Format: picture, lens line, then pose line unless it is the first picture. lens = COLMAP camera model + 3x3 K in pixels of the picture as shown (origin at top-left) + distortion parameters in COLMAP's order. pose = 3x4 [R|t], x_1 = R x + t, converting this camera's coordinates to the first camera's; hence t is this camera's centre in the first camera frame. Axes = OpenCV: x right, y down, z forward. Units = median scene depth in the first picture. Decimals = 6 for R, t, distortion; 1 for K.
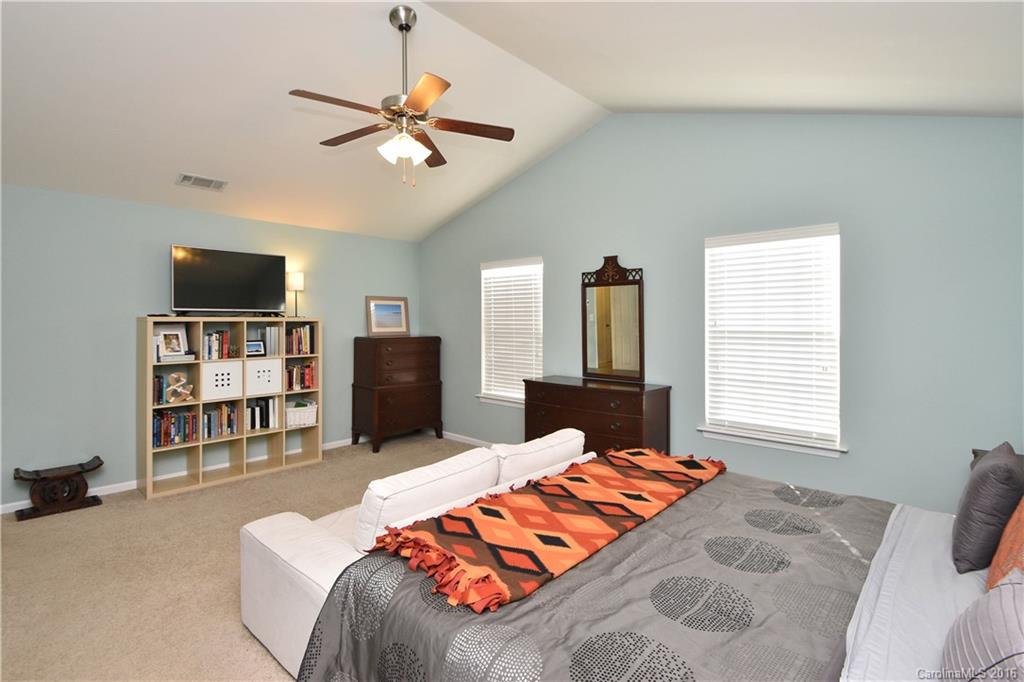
lens RADIAL K [[503.7, 0, 510.0], [0, 503.7, 320.8], [0, 0, 1]] dist [0.000927, 0.000072]
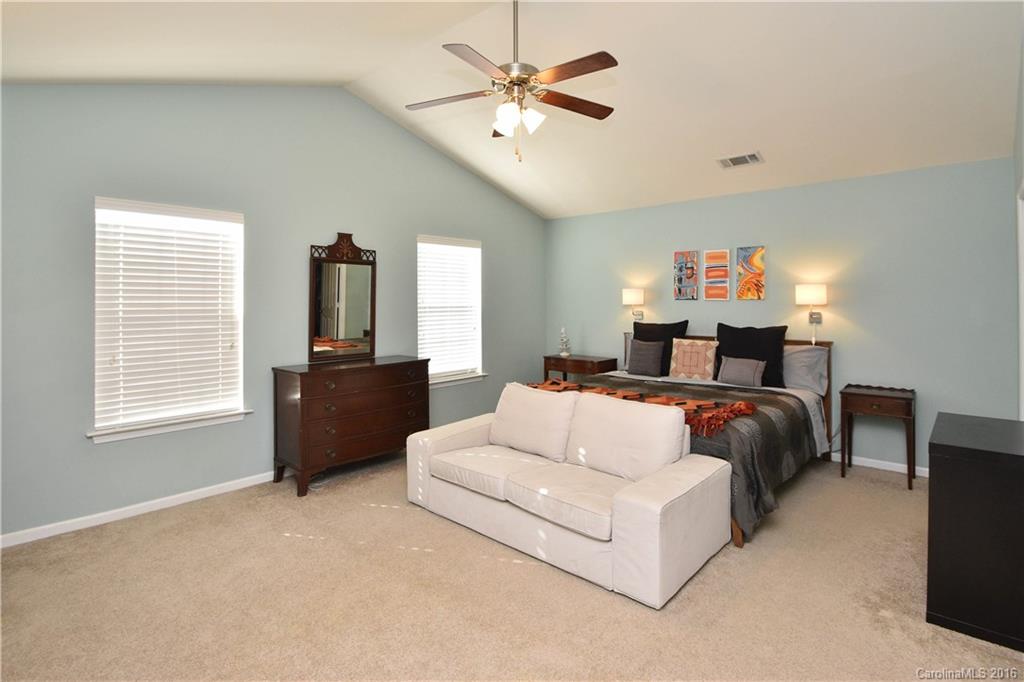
lens RADIAL K [[474.3, 0, 510.1], [0, 474.3, 298.7], [0, 0, 1]] dist [-0.000106, 0.000029]
pose [[0.026489, 0.000805, 0.999649, -0.712704], [-0.000686, 0.999999, -0.000787, -0.000837], [-0.999649, -0.000665, 0.026490, 0.655601]]
